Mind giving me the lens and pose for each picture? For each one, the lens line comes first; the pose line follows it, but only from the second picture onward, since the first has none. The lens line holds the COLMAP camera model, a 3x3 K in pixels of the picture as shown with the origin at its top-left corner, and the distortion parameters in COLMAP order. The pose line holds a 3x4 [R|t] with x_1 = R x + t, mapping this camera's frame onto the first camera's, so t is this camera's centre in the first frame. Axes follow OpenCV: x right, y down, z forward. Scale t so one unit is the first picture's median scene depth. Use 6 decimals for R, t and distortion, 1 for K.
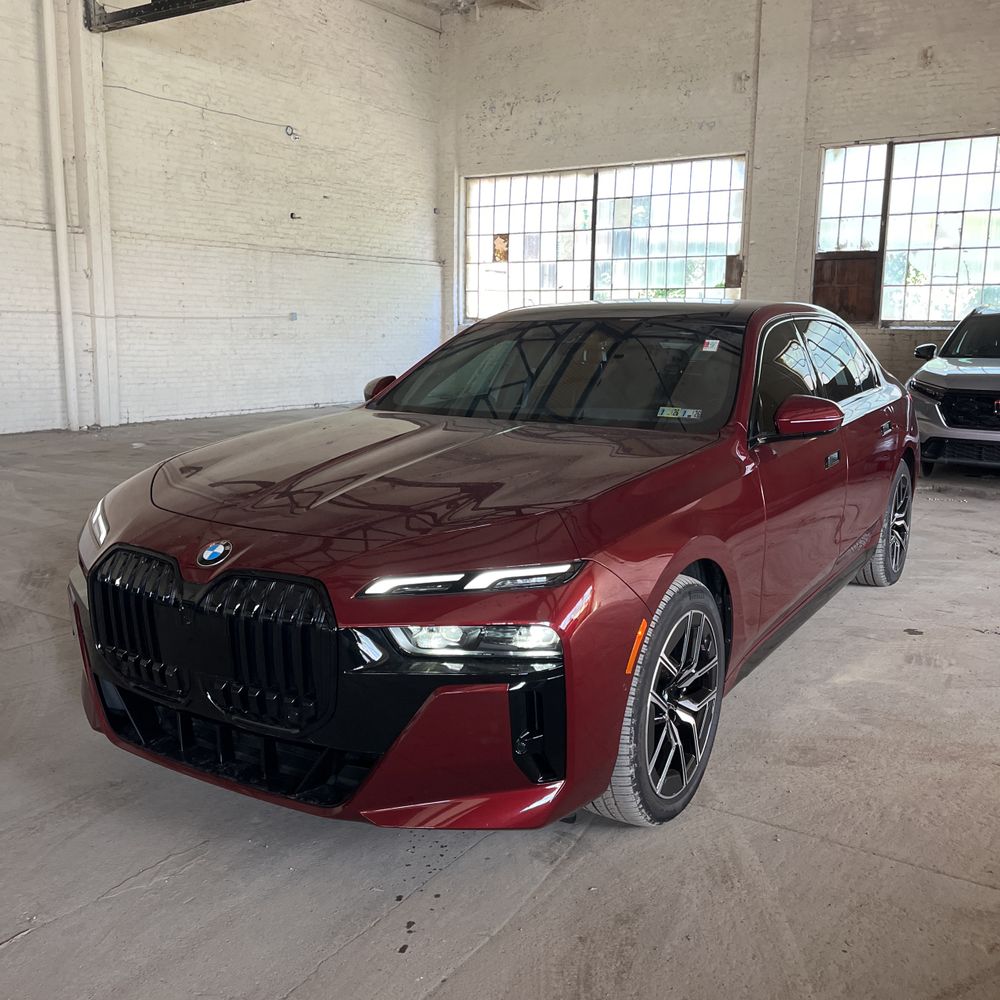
lens RADIAL K [[1000.7, 0, 480.9], [0, 1000.7, 495.3], [0, 0, 1]] dist [0.041208, -0.021096]
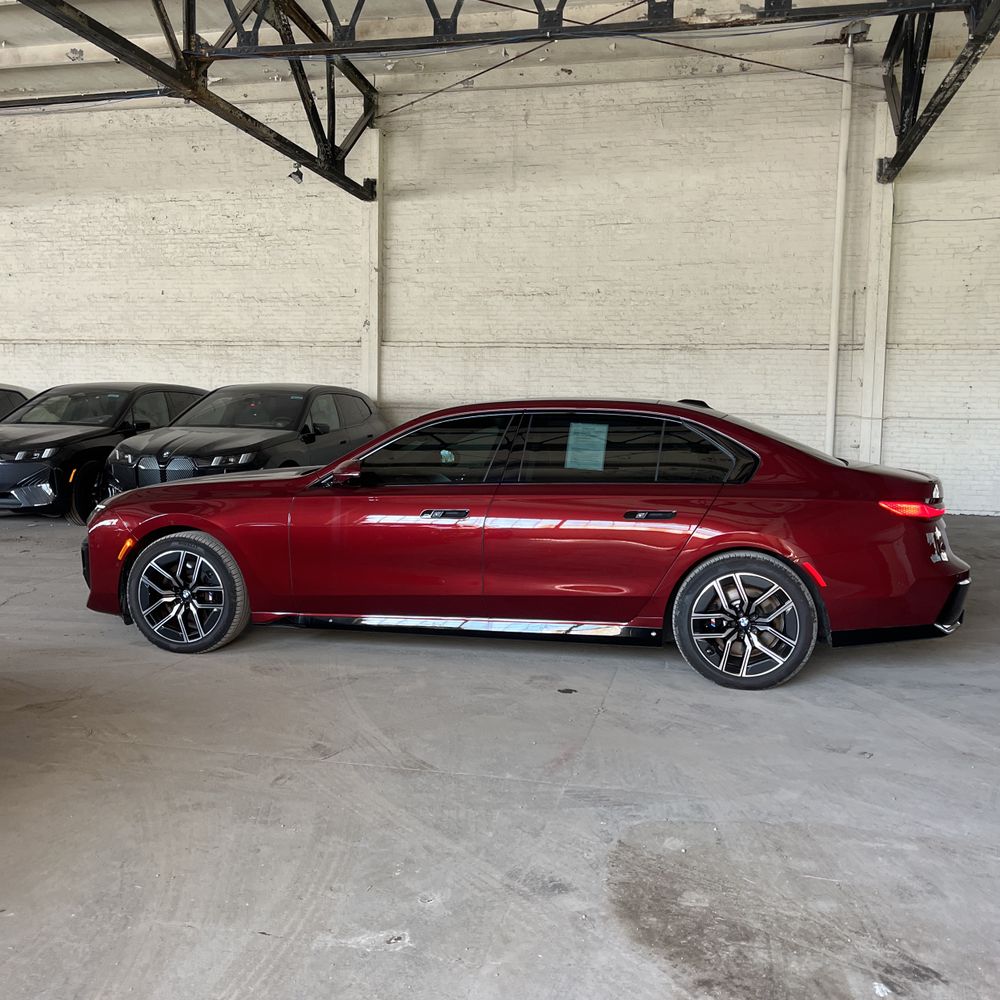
lens RADIAL K [[998.0, 0, 505.6], [0, 998.0, 490.0], [0, 0, 1]] dist [0.078097, -0.117794]
pose [[0.365037, 0.064600, -0.928749, 0.514717], [-0.166054, 0.986111, 0.003324, -0.027066], [0.916065, 0.153009, 0.370694, 0.180816]]
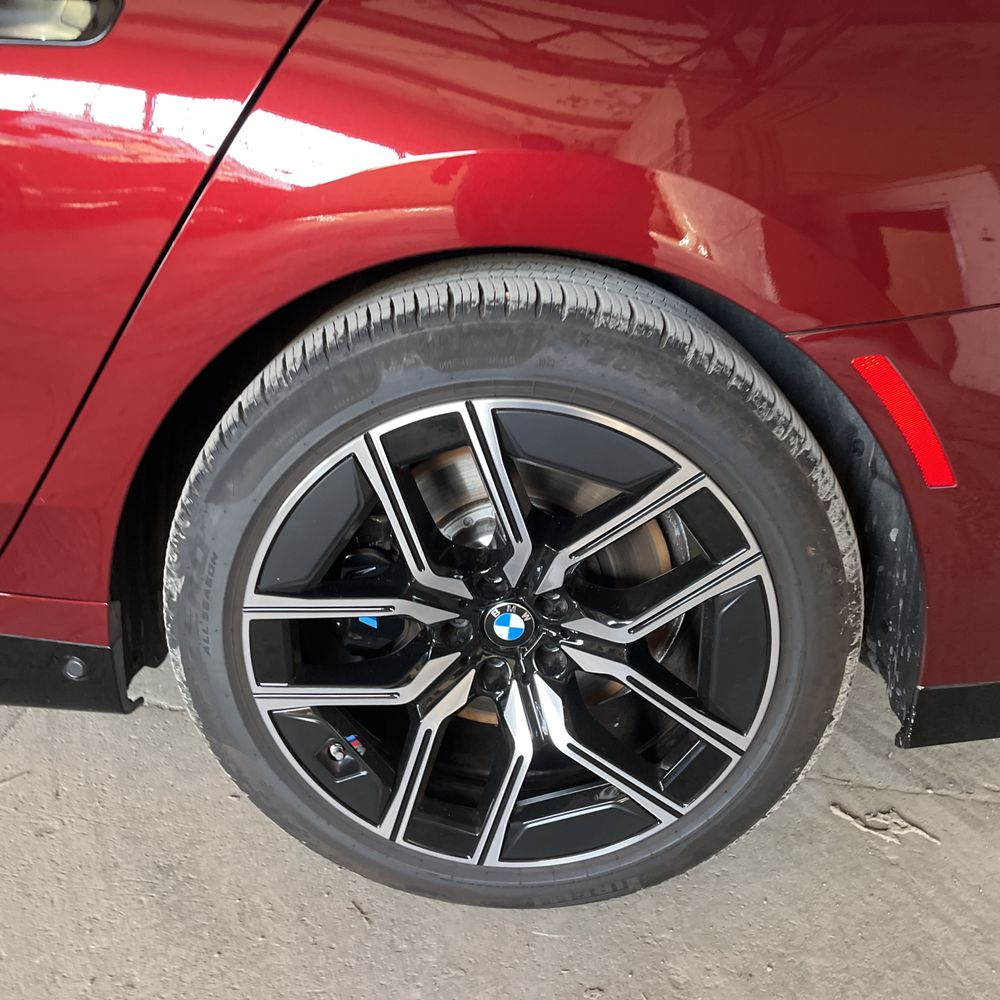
lens RADIAL K [[1011.5, 0, 482.6], [0, 1011.5, 461.9], [0, 0, 1]] dist [0.045066, -0.030392]
pose [[0.488149, 0.354414, -0.797560, 0.234304], [-0.207627, 0.934758, 0.288302, -0.024769], [0.847704, 0.024861, 0.529887, 0.383603]]
